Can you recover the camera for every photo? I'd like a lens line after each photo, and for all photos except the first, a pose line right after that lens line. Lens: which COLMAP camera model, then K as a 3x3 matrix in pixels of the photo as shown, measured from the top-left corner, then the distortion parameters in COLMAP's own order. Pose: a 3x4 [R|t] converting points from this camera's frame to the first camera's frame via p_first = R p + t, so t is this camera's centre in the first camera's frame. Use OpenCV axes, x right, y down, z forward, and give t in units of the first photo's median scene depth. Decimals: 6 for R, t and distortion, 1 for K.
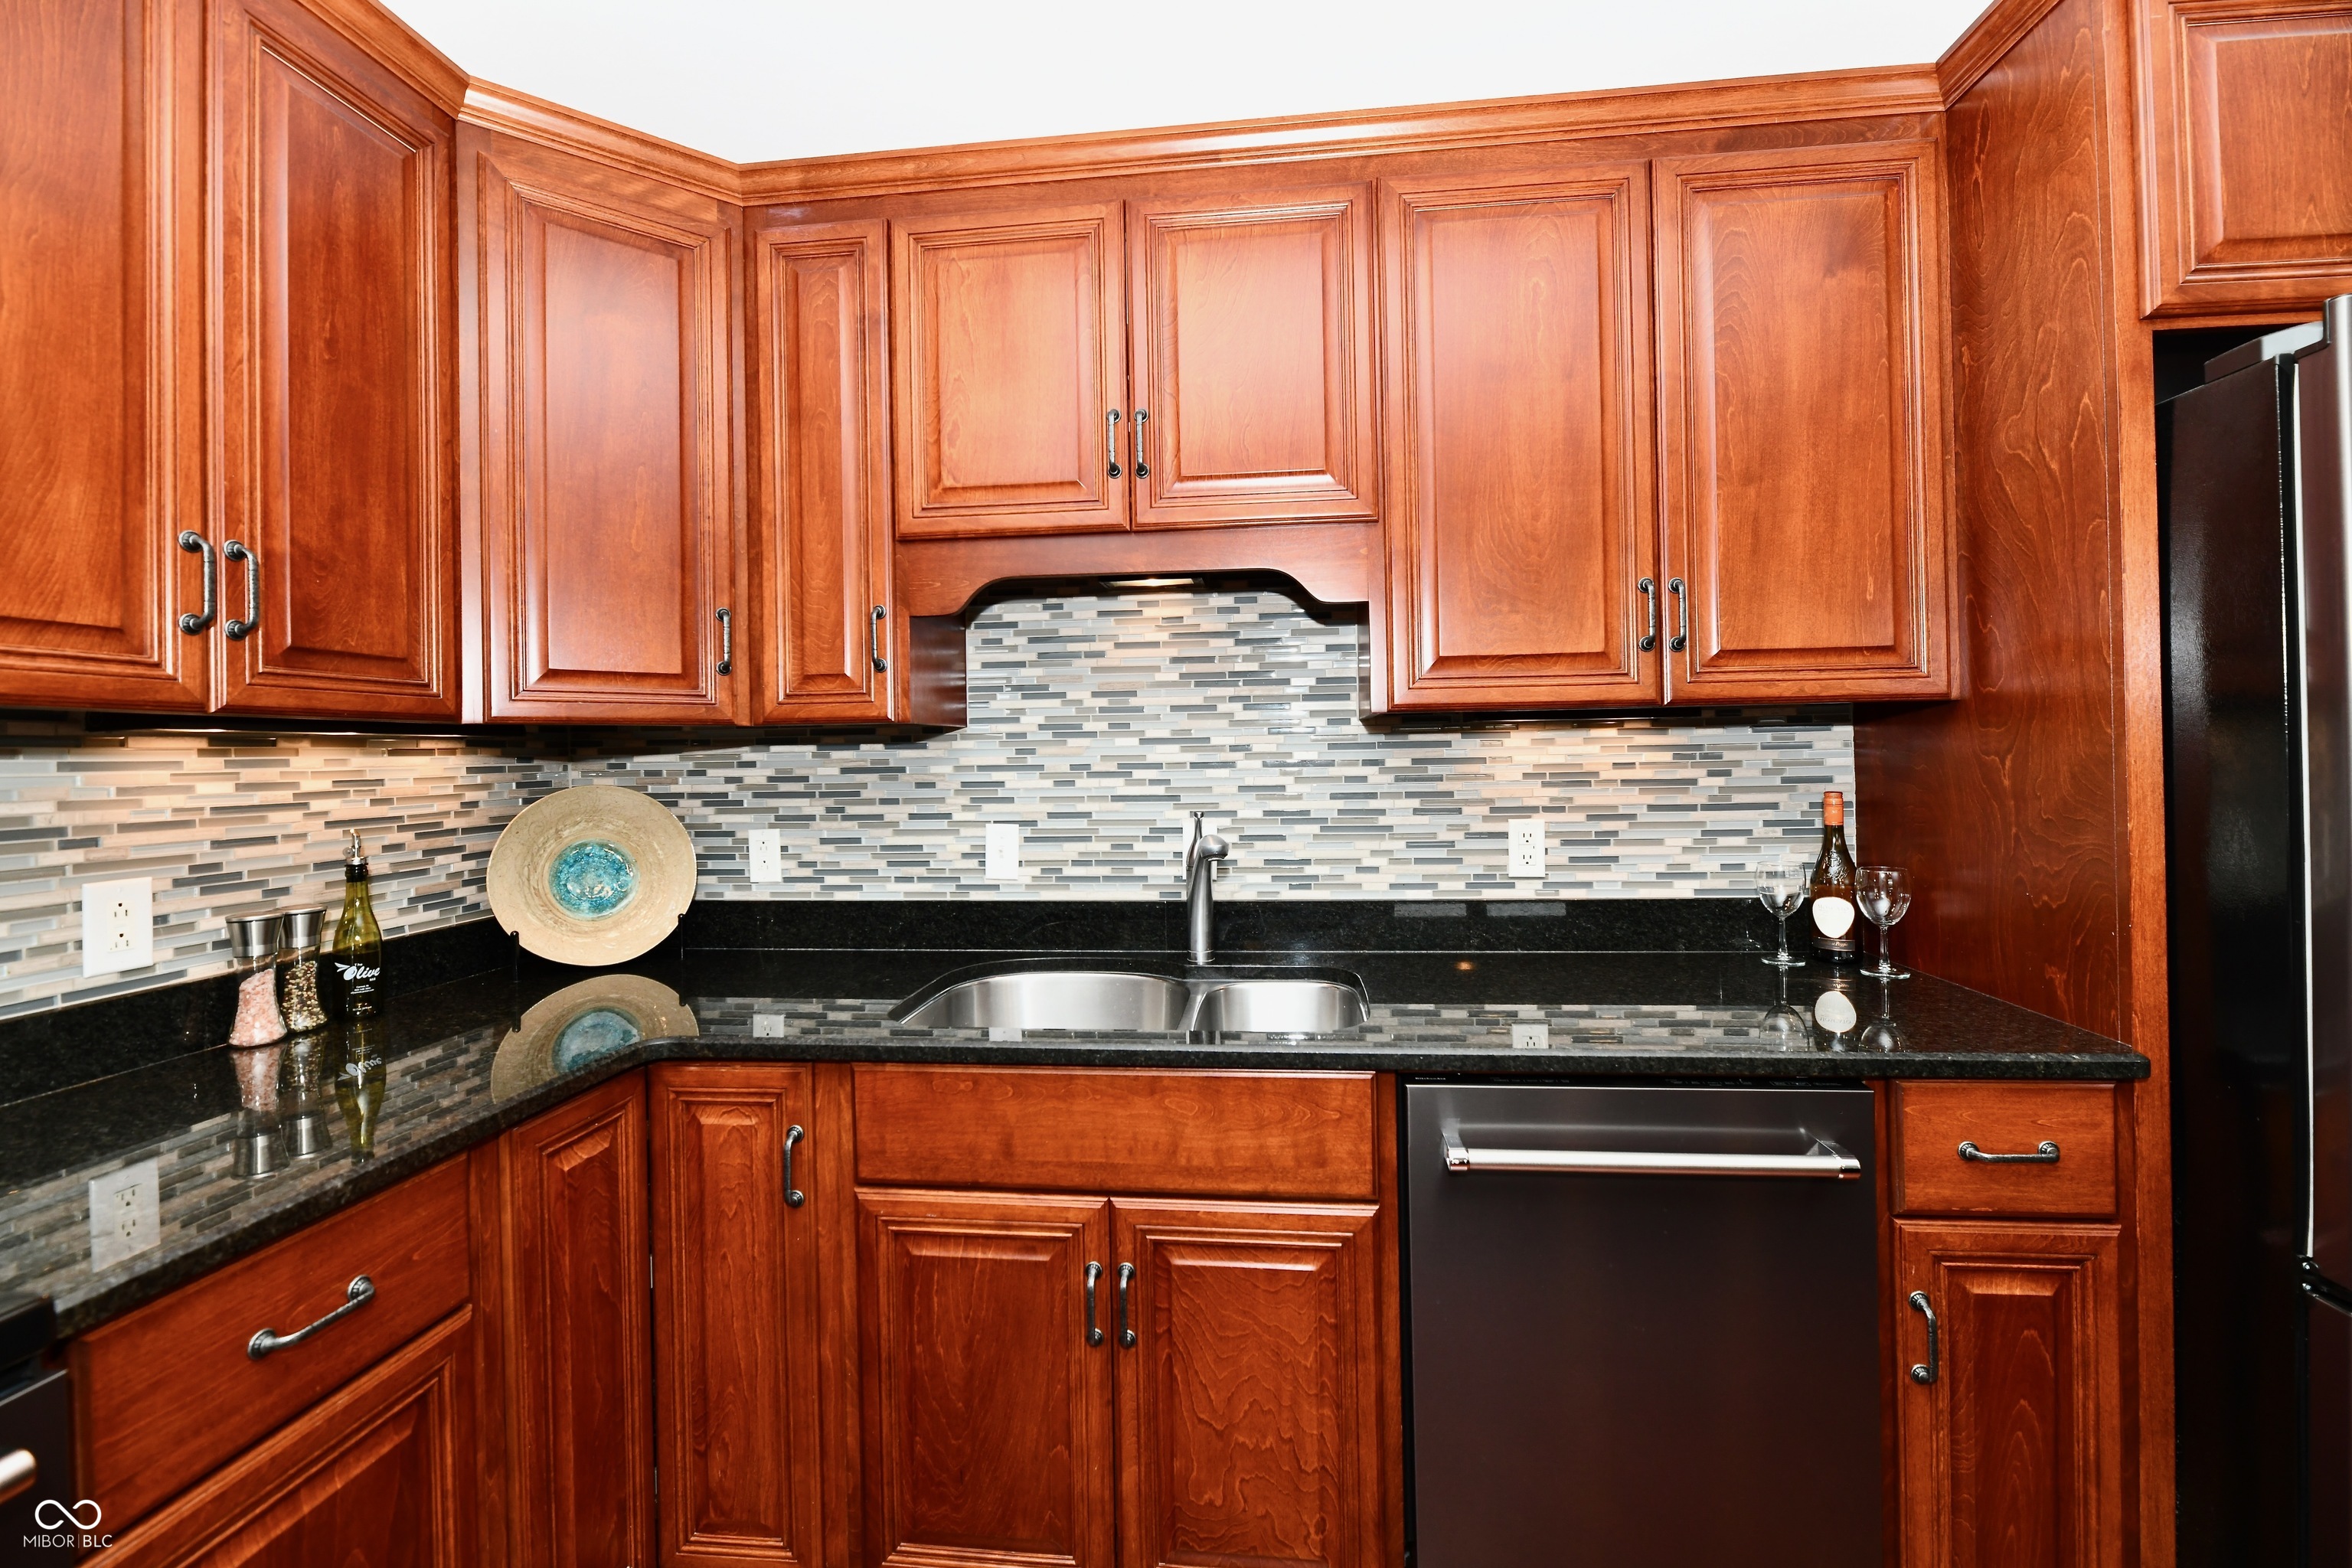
lens RADIAL K [[966.5, 0, 1194.4], [0, 966.5, 755.3], [0, 0, 1]] dist [-0.001513, -0.002908]
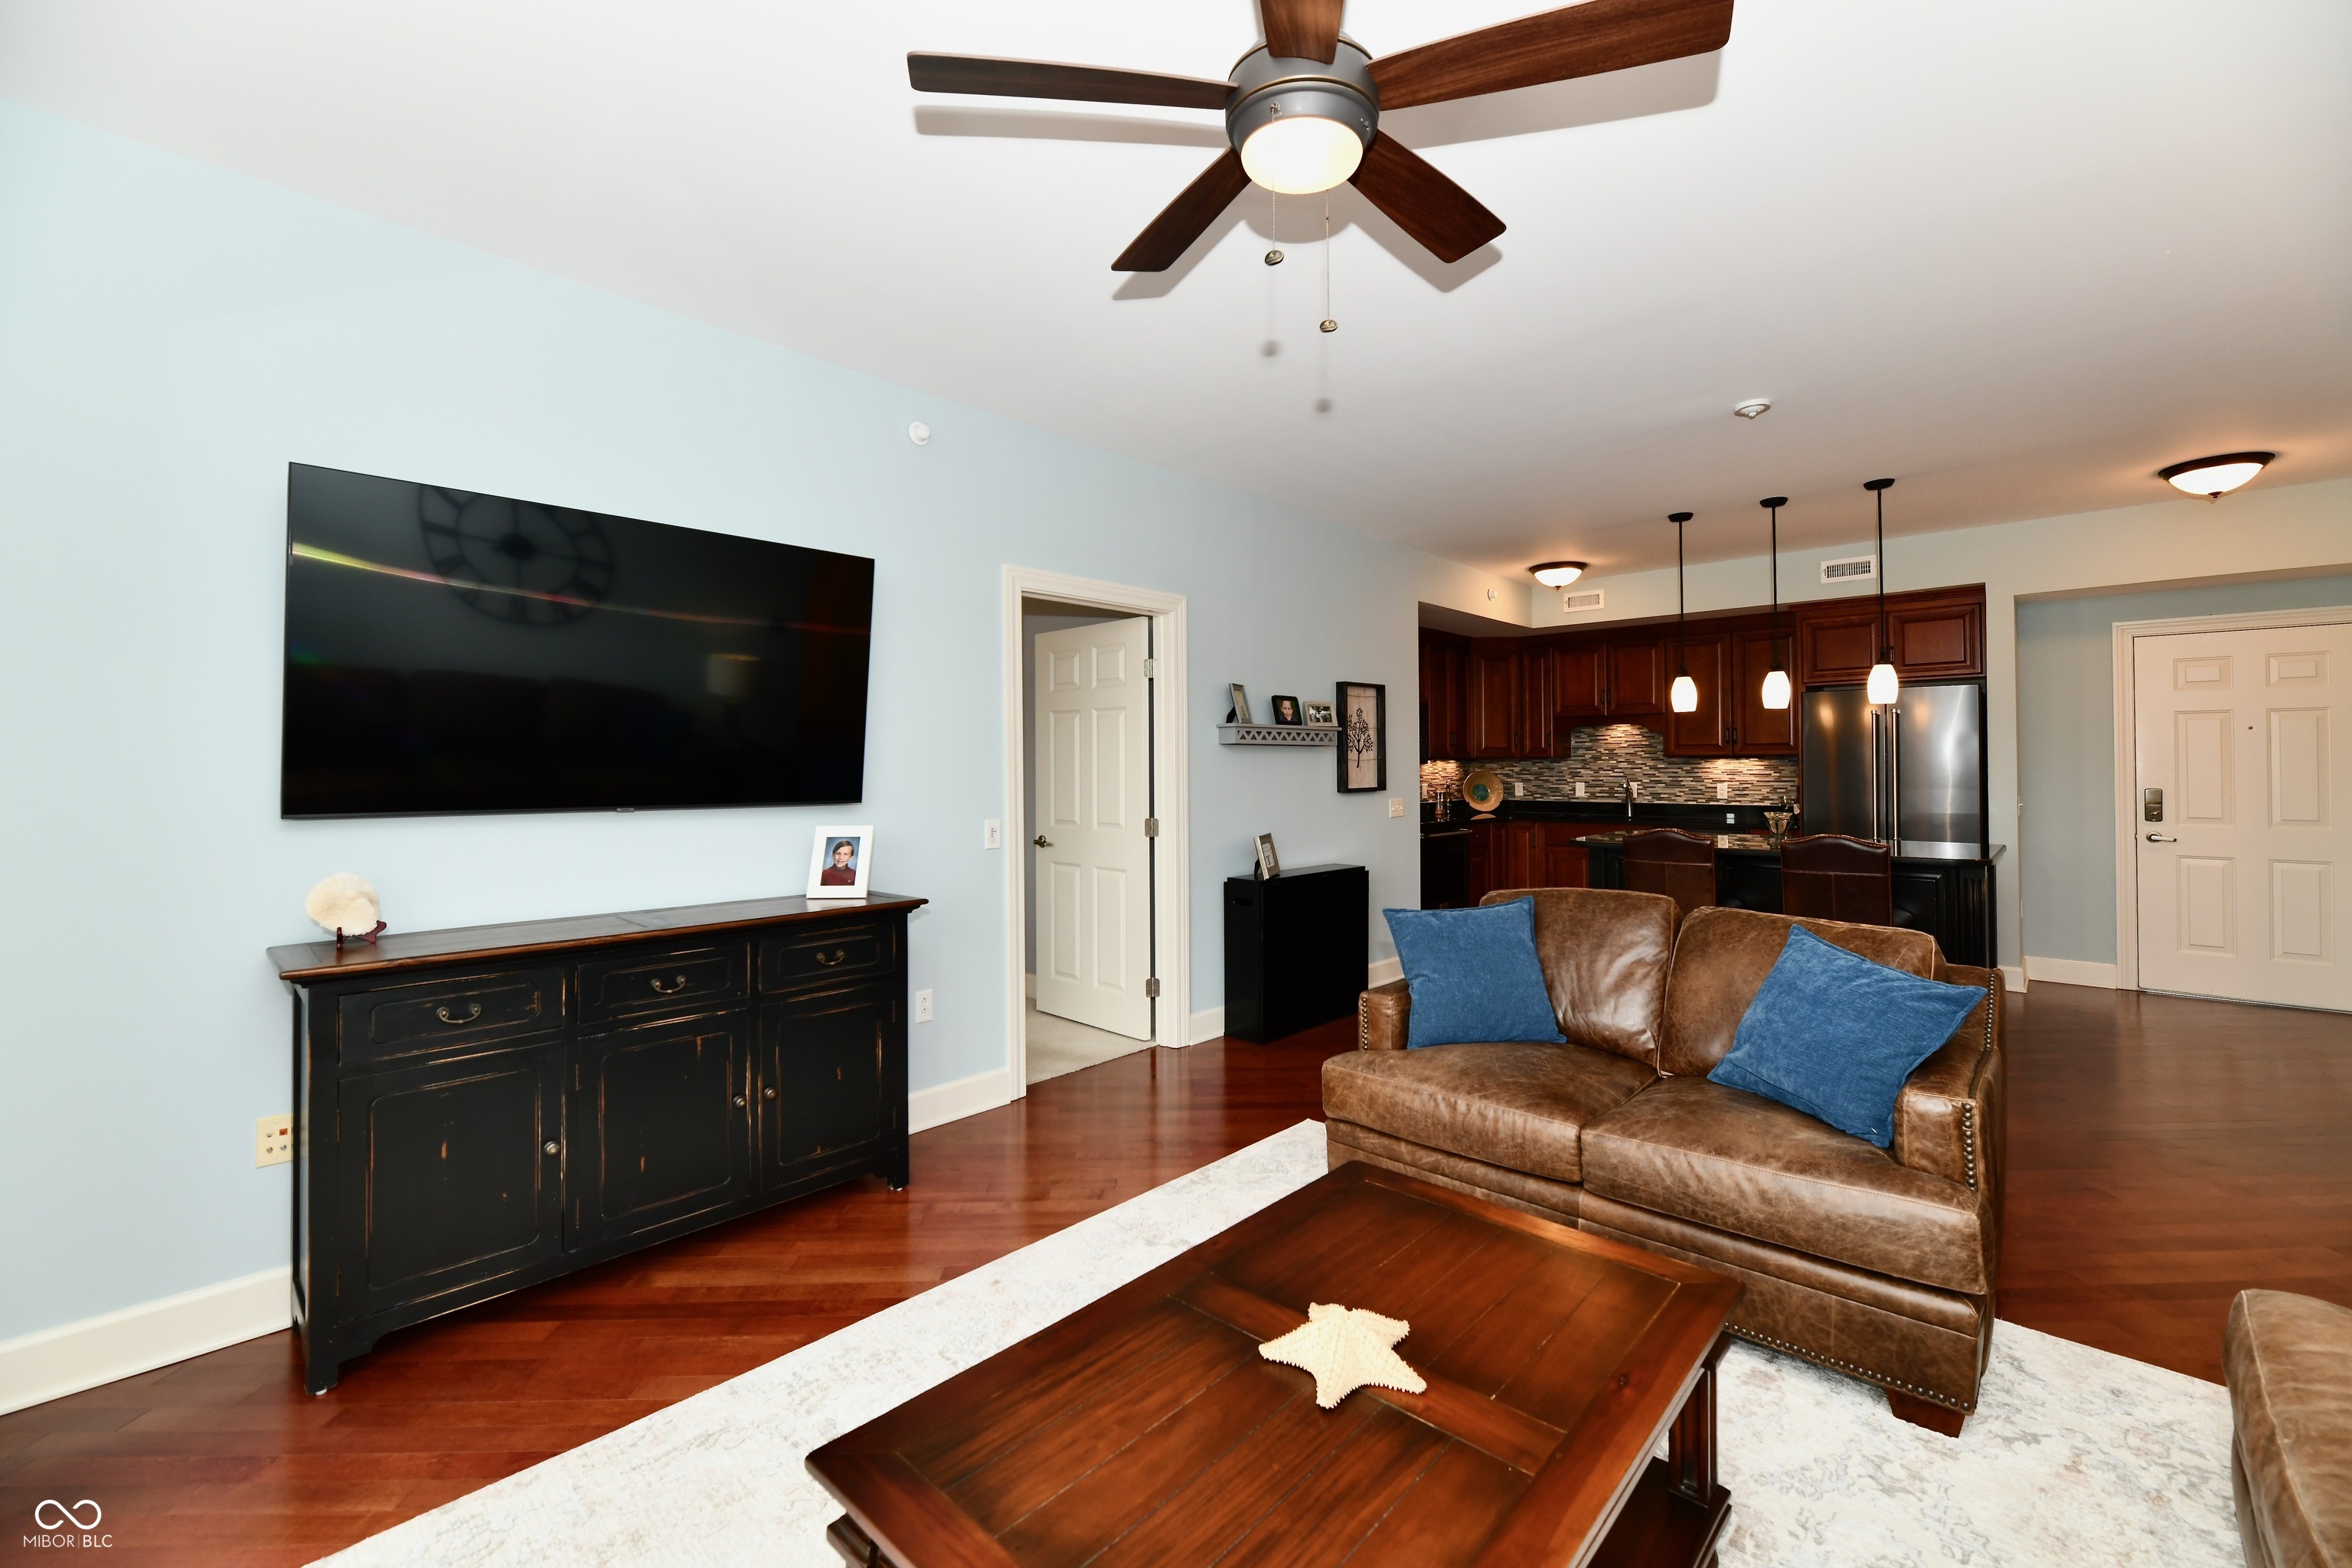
lens RADIAL K [[966.5, 0, 1197.5], [0, 966.5, 778.8], [0, 0, 1]] dist [-0.001513, -0.002908]
pose [[0.796683, 0.021565, -0.604012, 0.988770], [-0.008722, 0.999669, 0.024188, -0.026519], [0.604334, -0.014002, 0.796608, -3.246556]]
